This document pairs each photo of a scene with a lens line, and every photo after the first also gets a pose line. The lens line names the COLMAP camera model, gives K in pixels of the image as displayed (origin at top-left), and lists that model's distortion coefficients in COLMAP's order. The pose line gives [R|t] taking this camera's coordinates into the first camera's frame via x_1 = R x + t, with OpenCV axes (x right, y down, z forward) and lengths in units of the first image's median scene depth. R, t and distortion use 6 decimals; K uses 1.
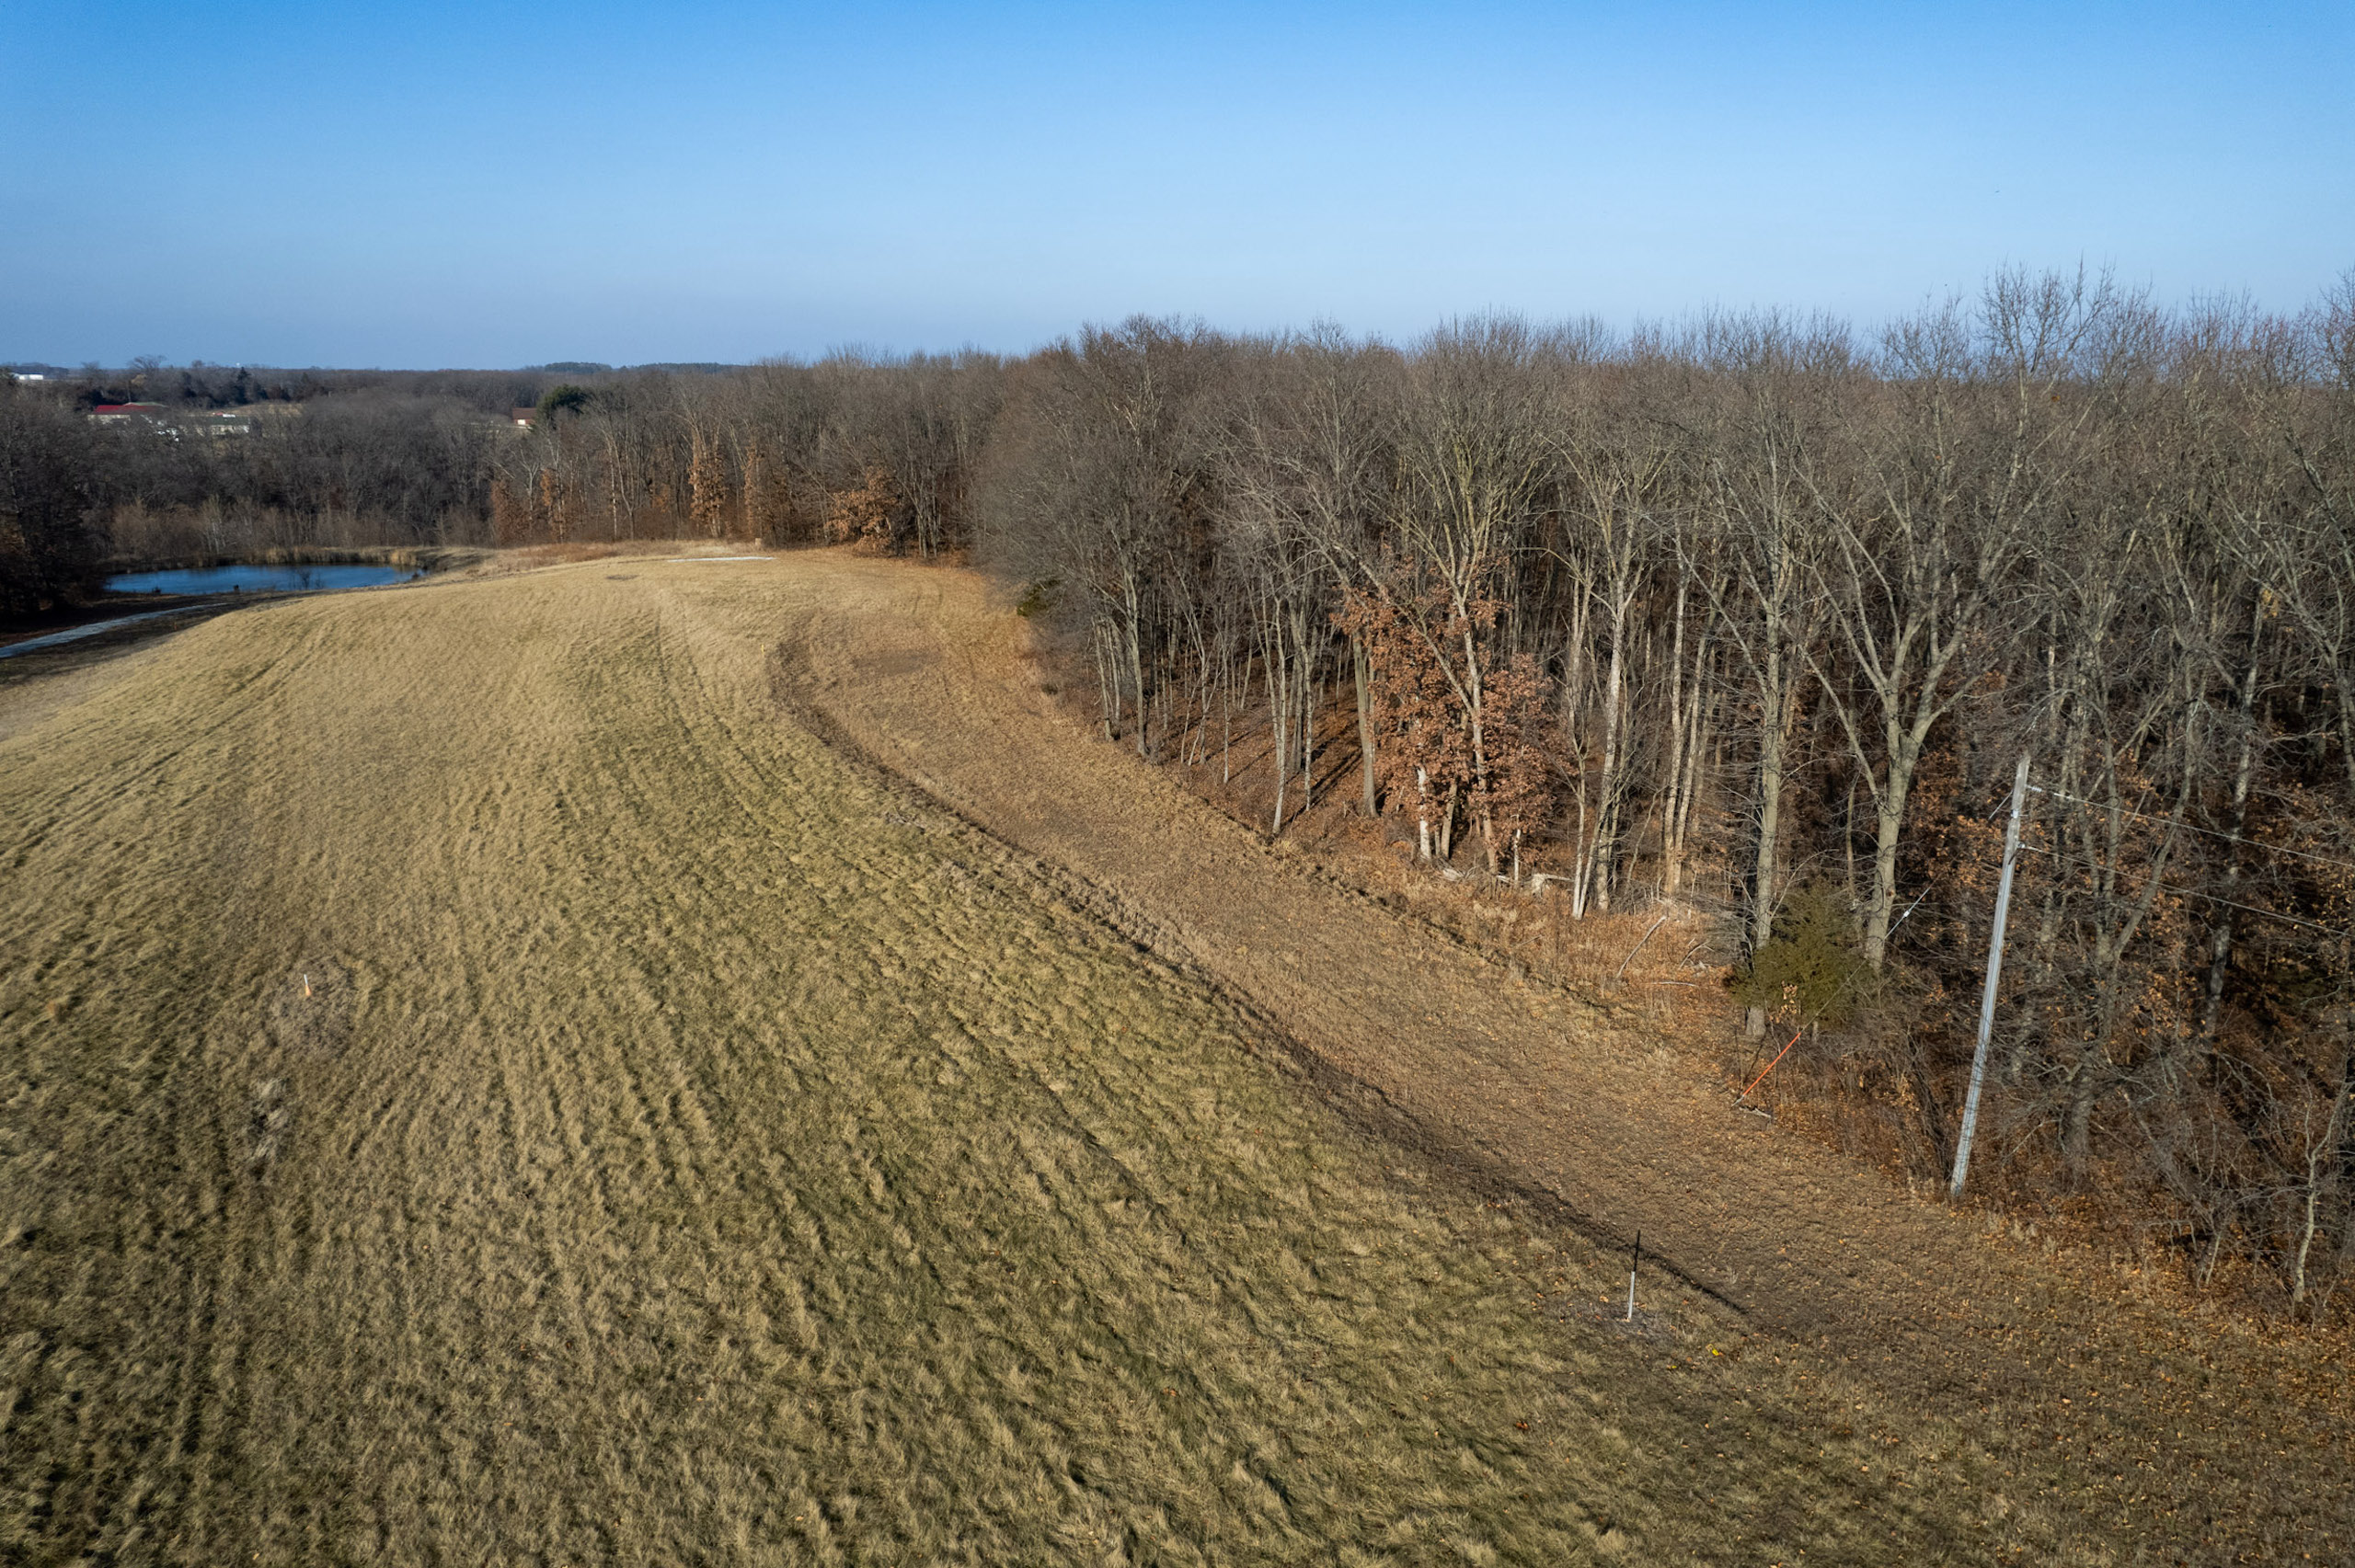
lens RADIAL K [[1560.6, 0, 1183.1], [0, 1560.6, 760.3], [0, 0, 1]] dist [-0.074493, 0.074981]
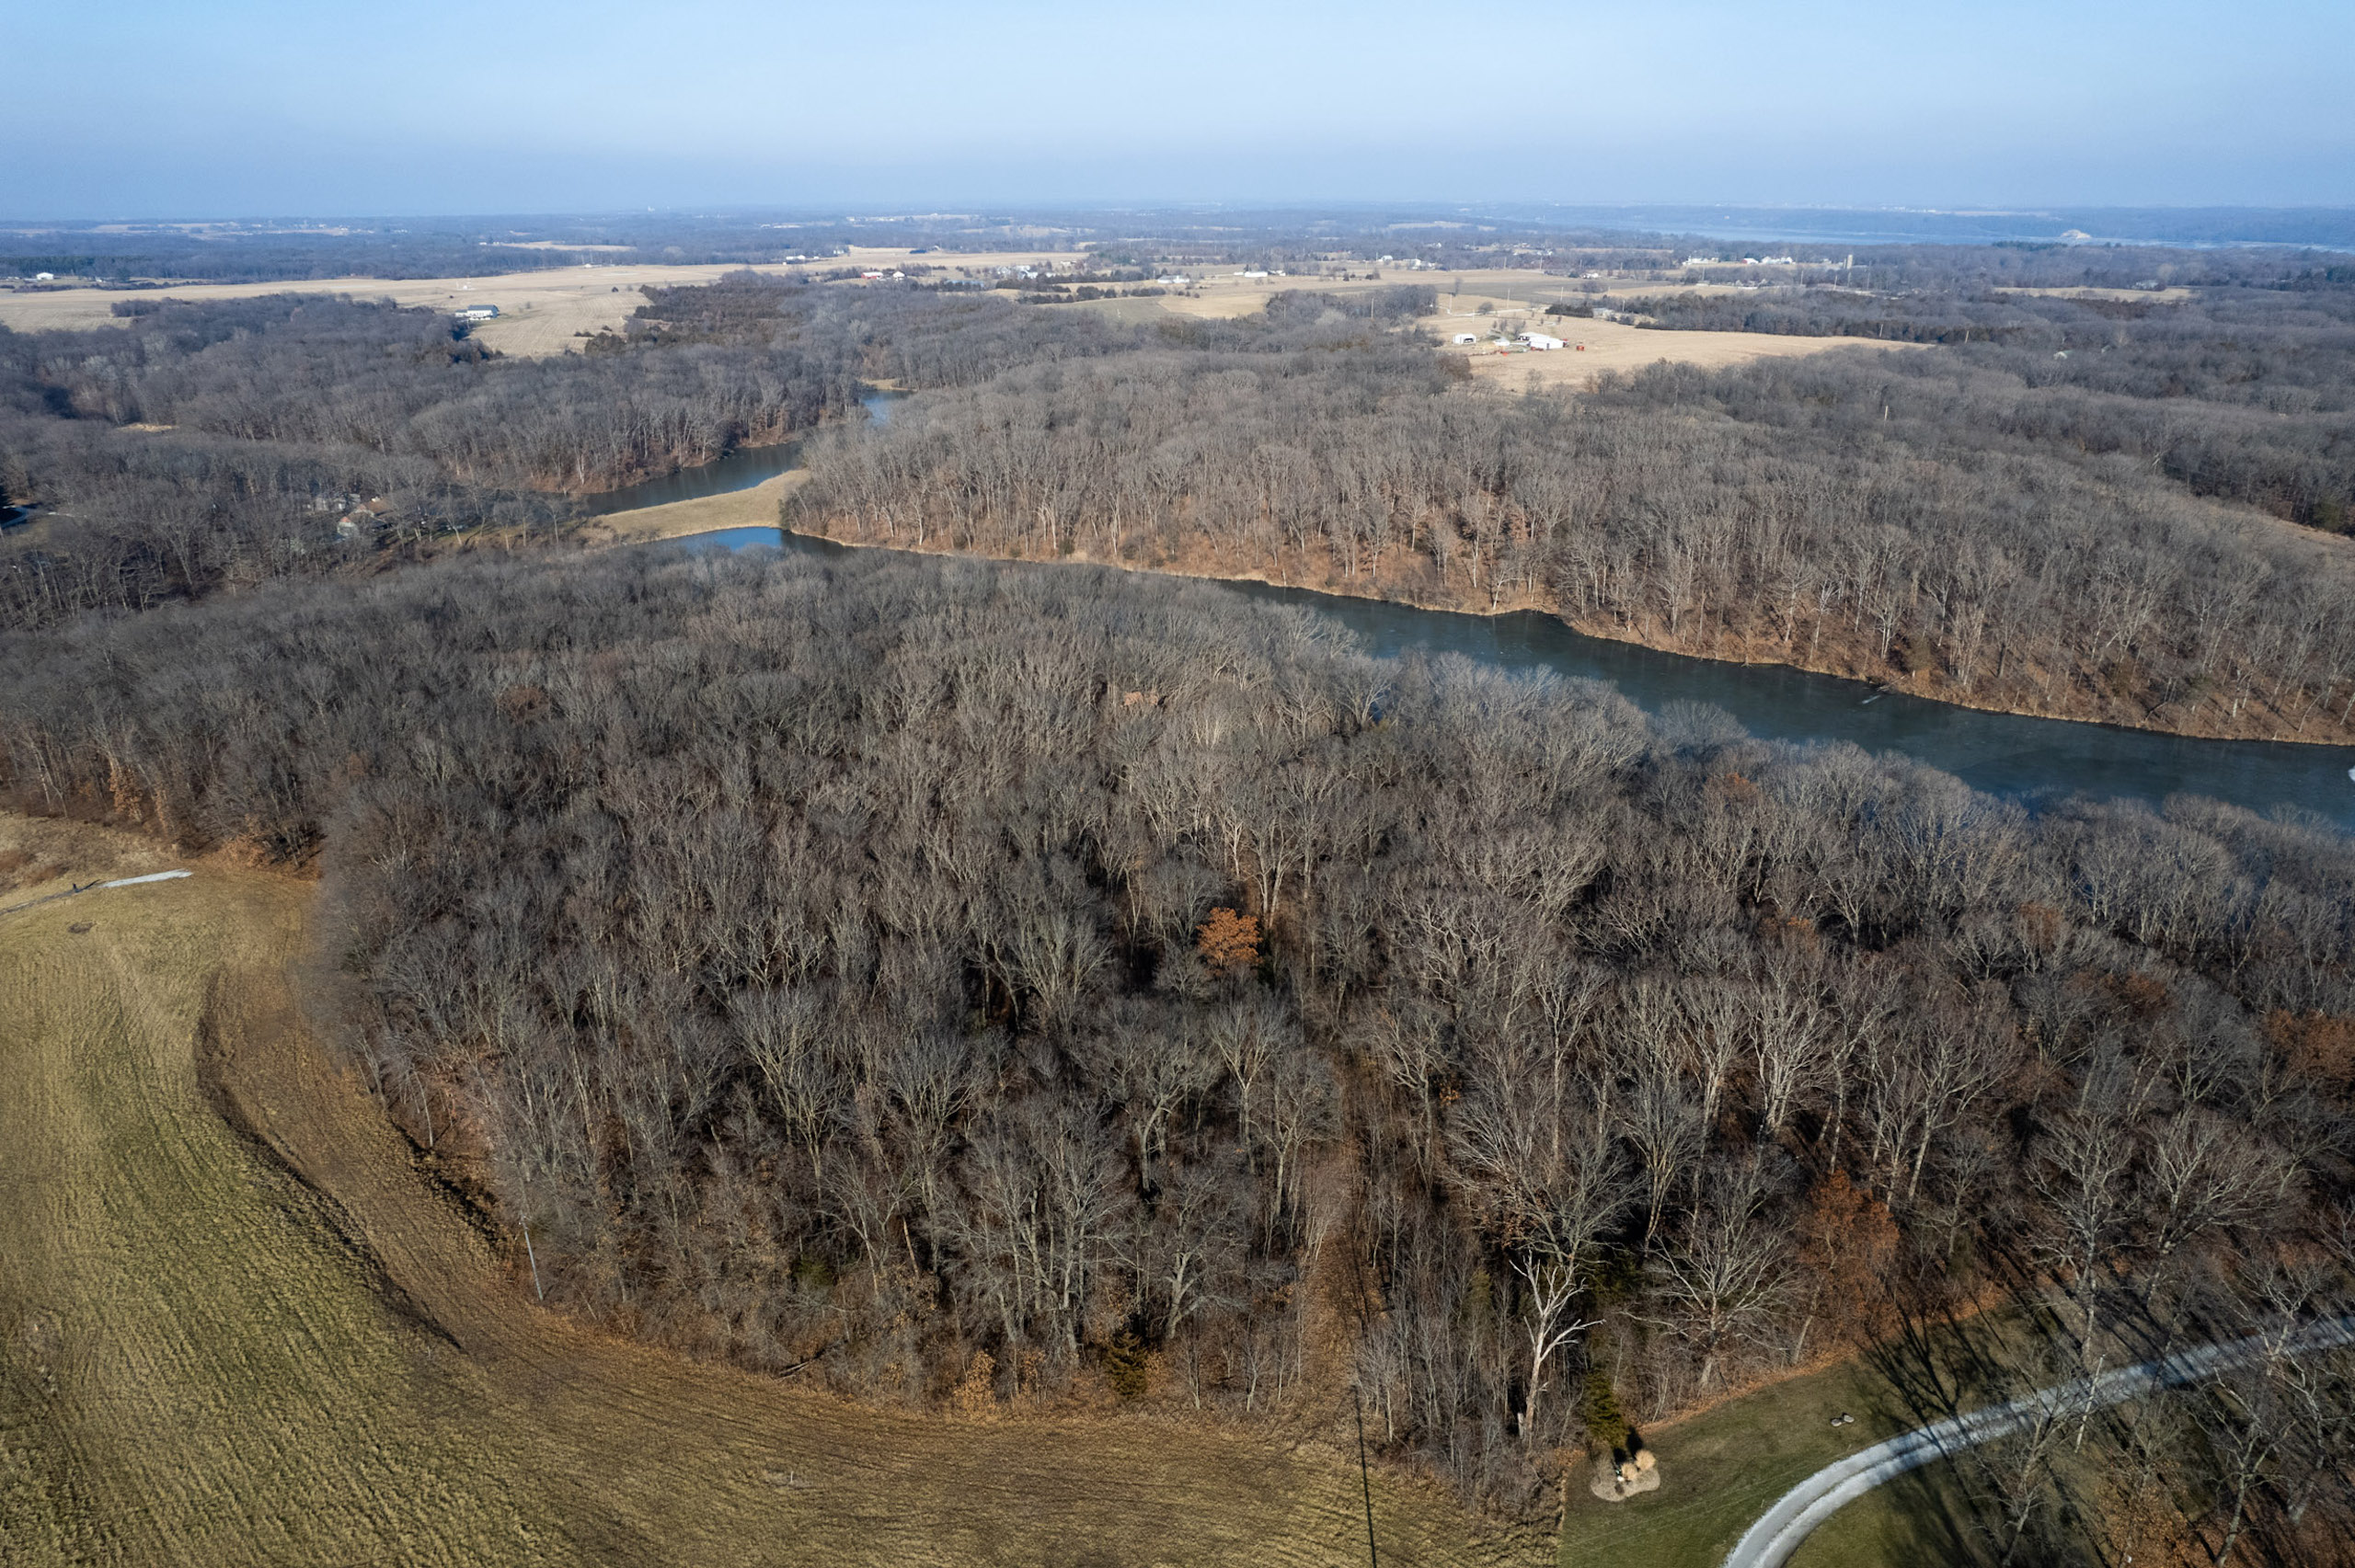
lens RADIAL K [[1560.6, 0, 1196.2], [0, 1560.6, 799.6], [0, 0, 1]] dist [-0.074493, 0.074981]
pose [[0.949963, -0.129052, 0.284457, 0.599746], [0.092610, 0.986081, 0.138085, -0.734224], [-0.298318, -0.104832, 0.948692, -1.666349]]
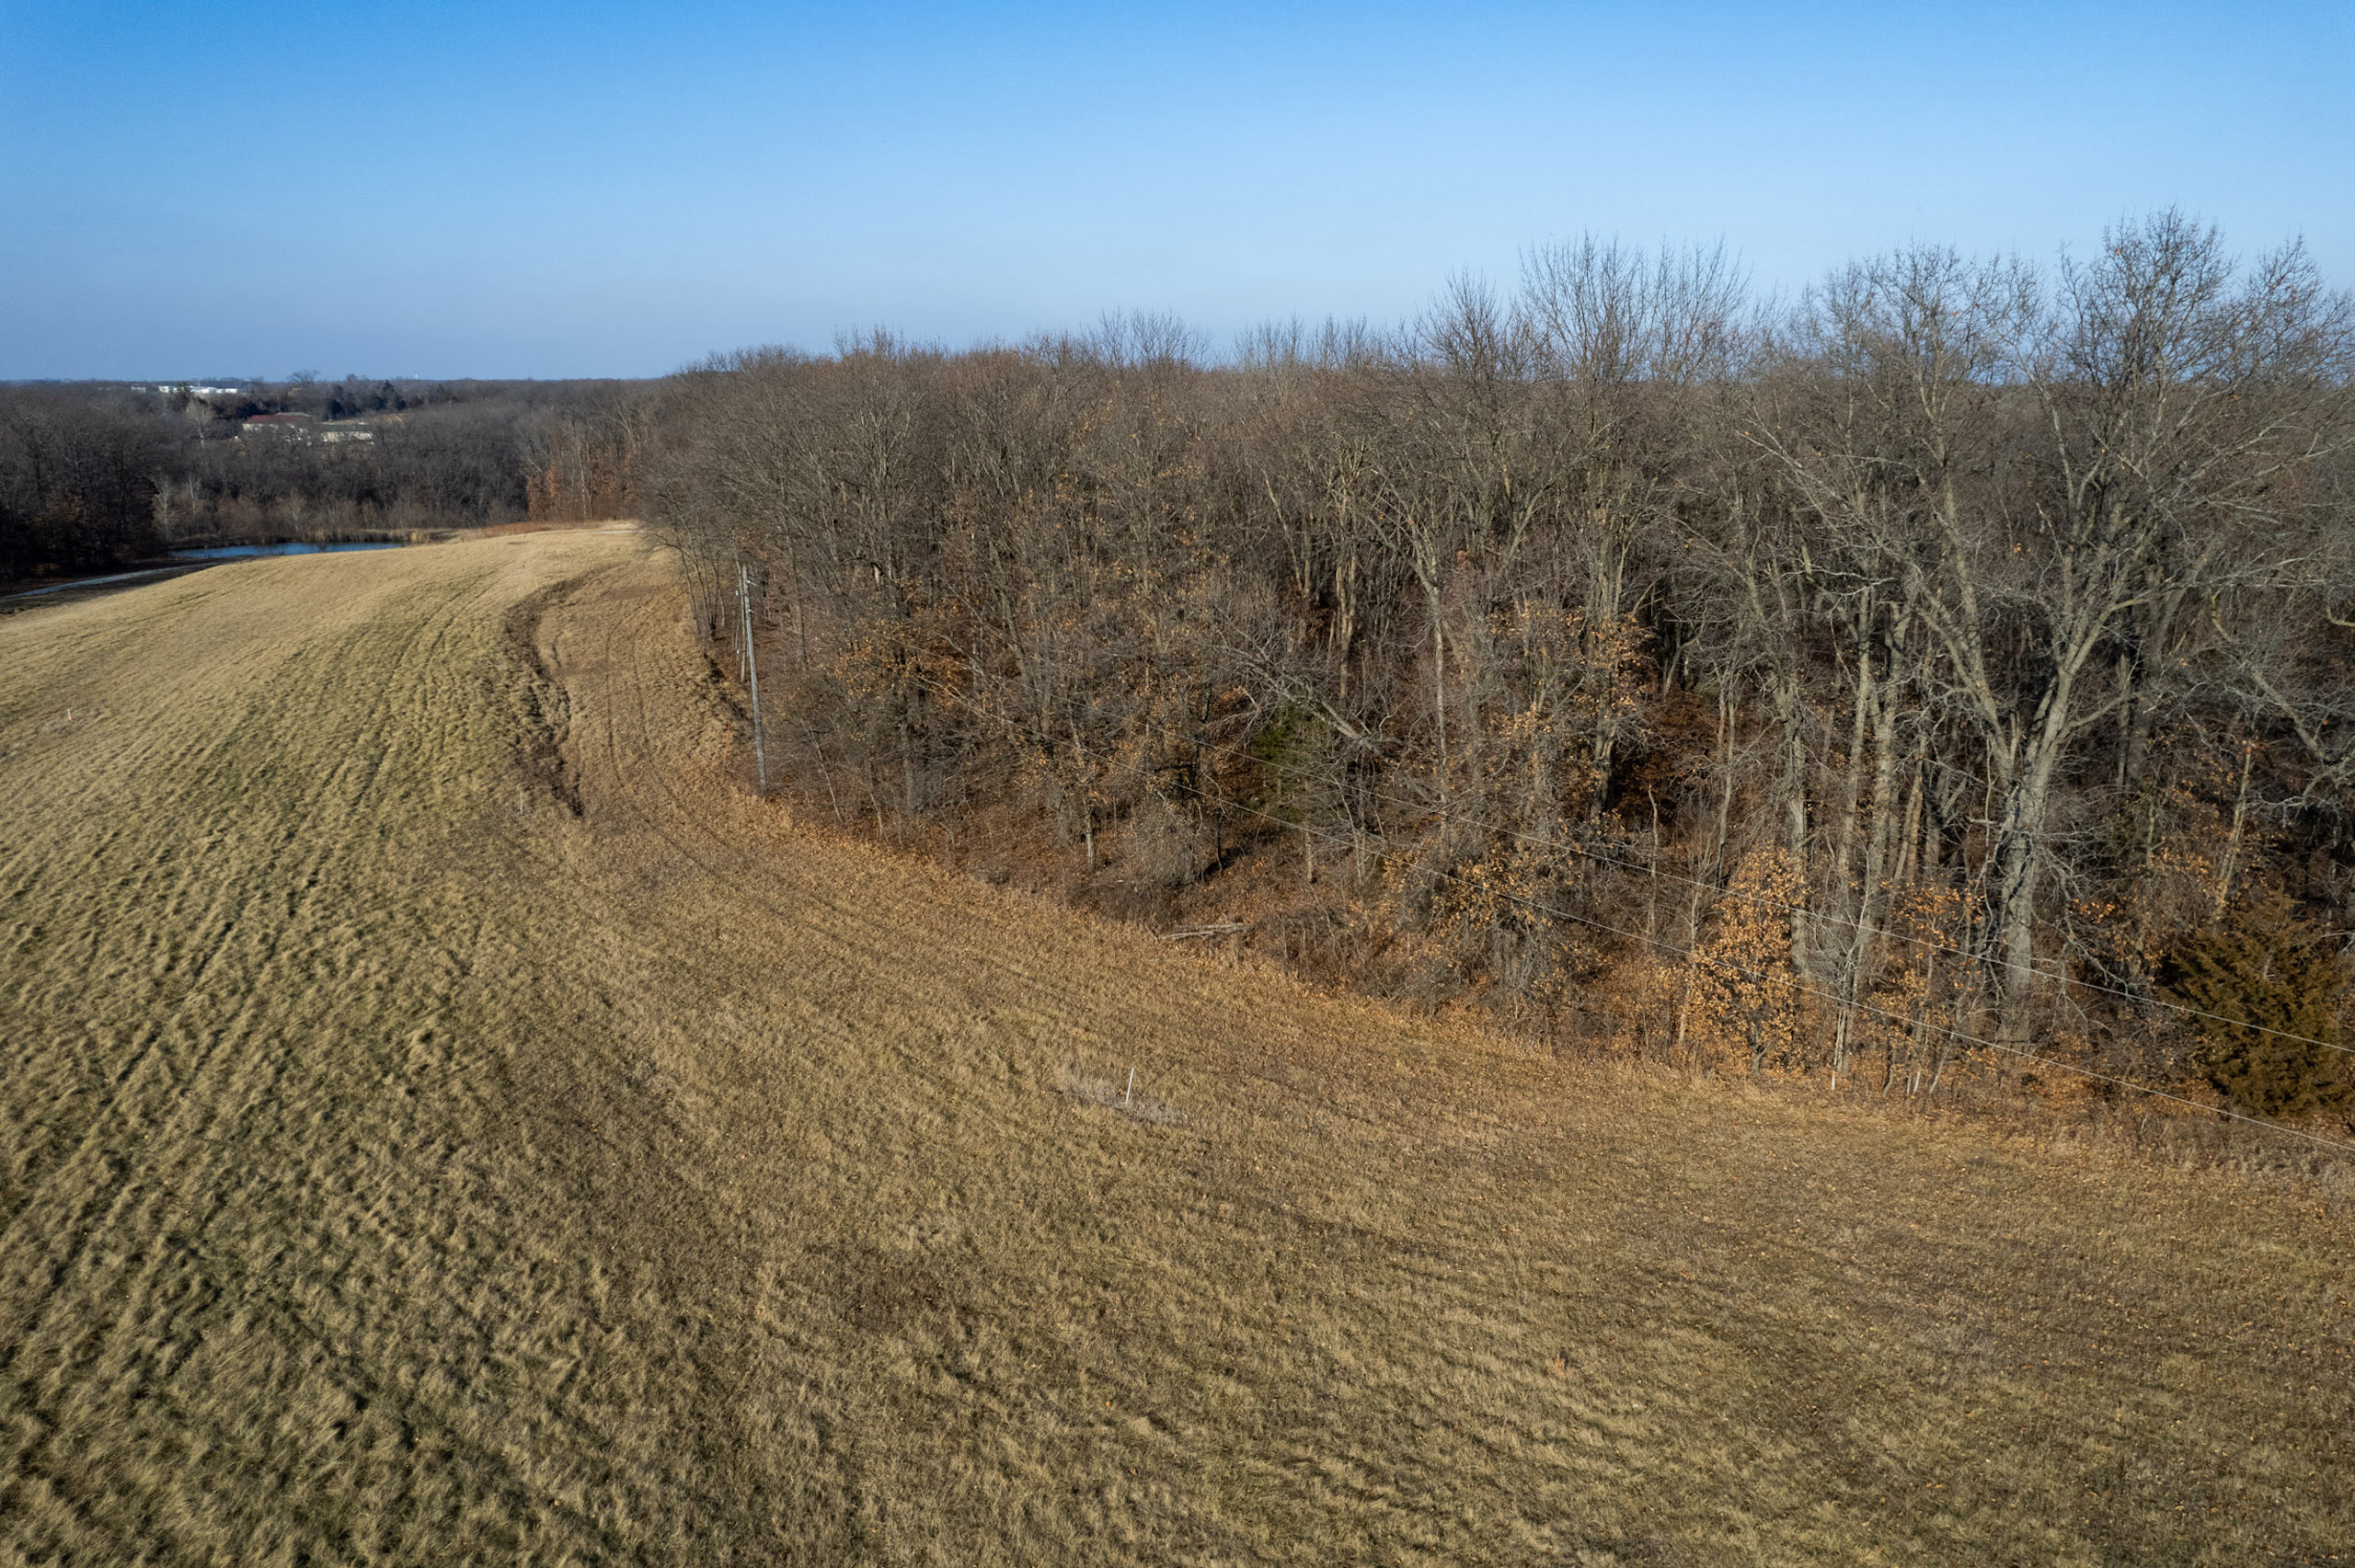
lens RADIAL K [[1560.6, 0, 1165.6], [0, 1560.6, 809.2], [0, 0, 1]] dist [-0.074493, 0.074981]
pose [[0.995033, 0.018014, -0.097905, 0.628893], [-0.015396, 0.999505, 0.027426, 0.128121], [0.098350, -0.025783, 0.994818, -0.485078]]
